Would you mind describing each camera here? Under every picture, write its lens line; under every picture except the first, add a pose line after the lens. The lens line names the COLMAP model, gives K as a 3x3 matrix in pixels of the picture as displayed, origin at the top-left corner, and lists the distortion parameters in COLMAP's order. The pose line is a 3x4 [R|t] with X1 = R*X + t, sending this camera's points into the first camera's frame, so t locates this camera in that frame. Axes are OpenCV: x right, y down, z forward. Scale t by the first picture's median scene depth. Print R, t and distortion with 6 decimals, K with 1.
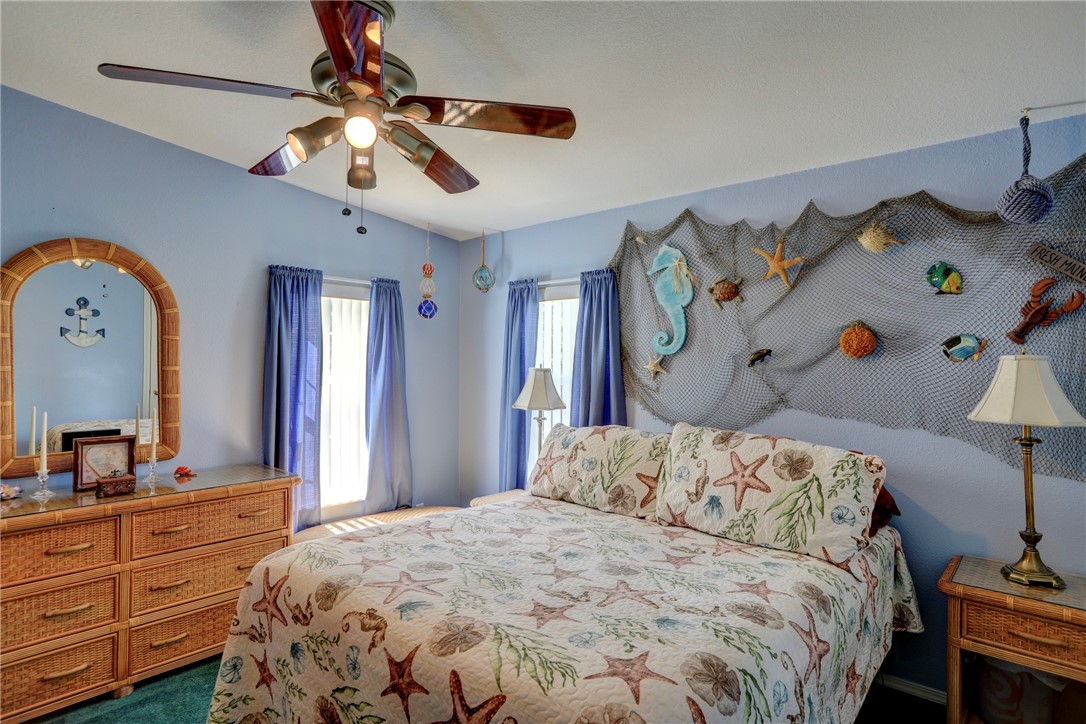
lens RADIAL K [[572.5, 0, 543.0], [0, 572.5, 362.0], [0, 0, 1]] dist [-0.000410, -0.000084]
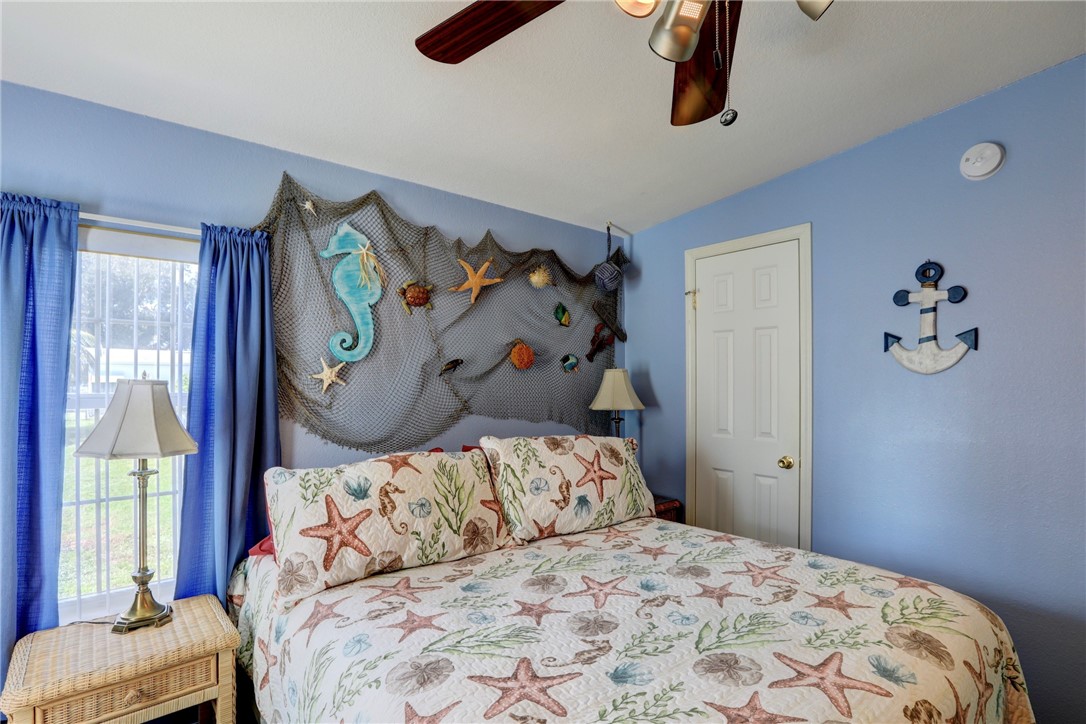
lens RADIAL K [[529.8, 0, 542.5], [0, 529.8, 376.6], [0, 0, 1]] dist [-0.019491, 0.000762]
pose [[0.178735, -0.002832, 0.983893, -0.520869], [-0.006526, 0.999970, 0.004063, 0.004148], [-0.983876, -0.007147, 0.178712, 0.670316]]
